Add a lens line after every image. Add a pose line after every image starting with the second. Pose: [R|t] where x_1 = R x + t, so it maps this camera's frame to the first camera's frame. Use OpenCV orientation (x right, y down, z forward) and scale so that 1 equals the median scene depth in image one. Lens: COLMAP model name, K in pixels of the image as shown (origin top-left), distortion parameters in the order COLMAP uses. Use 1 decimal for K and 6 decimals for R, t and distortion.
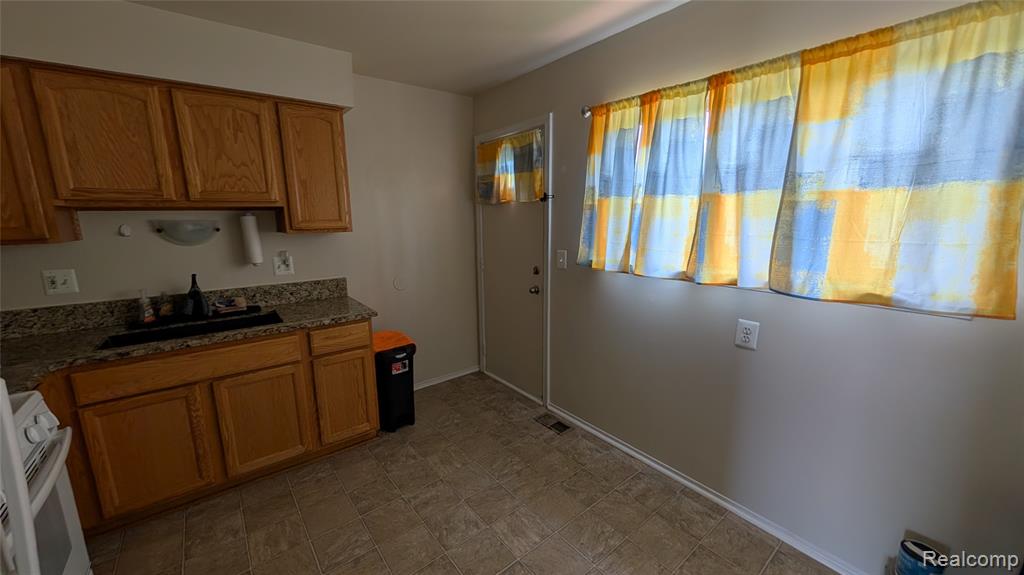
lens RADIAL K [[388.0, 0, 508.7], [0, 388.0, 293.3], [0, 0, 1]] dist [0.000741, -0.000013]
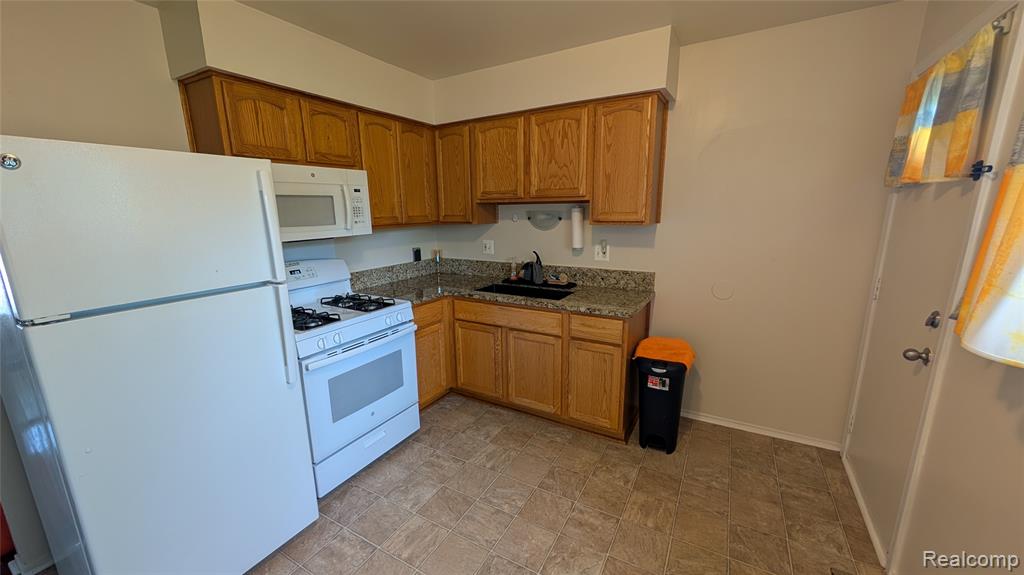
lens RADIAL K [[388.0, 0, 508.7], [0, 388.0, 293.3], [0, 0, 1]] dist [0.000741, -0.000013]
pose [[0.376129, 0.208053, -0.902907, 0.405683], [-0.172113, 0.973193, 0.152551, -0.096883], [0.910442, 0.098023, 0.401855, 0.383267]]
